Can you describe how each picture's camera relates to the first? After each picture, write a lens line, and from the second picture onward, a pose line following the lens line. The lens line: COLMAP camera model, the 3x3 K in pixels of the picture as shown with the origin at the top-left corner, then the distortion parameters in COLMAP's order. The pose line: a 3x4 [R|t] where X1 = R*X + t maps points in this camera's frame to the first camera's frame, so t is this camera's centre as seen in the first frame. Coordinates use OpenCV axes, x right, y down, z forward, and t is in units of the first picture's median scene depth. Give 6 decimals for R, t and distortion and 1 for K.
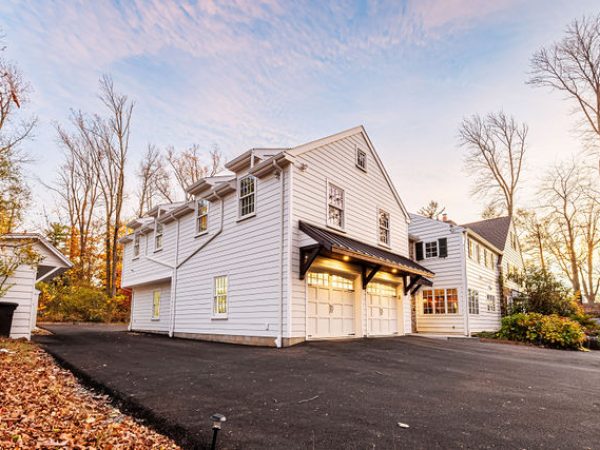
lens RADIAL K [[319.3, 0, 300.9], [0, 319.3, 288.4], [0, 0, 1]] dist [0.001735, 0.000750]
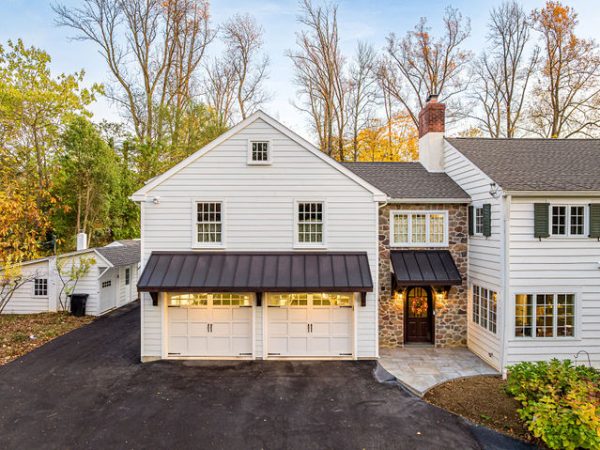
lens RADIAL K [[426.8, 0, 300.0], [0, 426.8, 225.0], [0, 0, 1]] dist [-0.042339, 0.003379]
pose [[0.684536, -0.007103, -0.728944, 0.774048], [0.082385, 0.994300, 0.067676, -0.198056], [0.724308, -0.106381, 0.681220, 0.211076]]
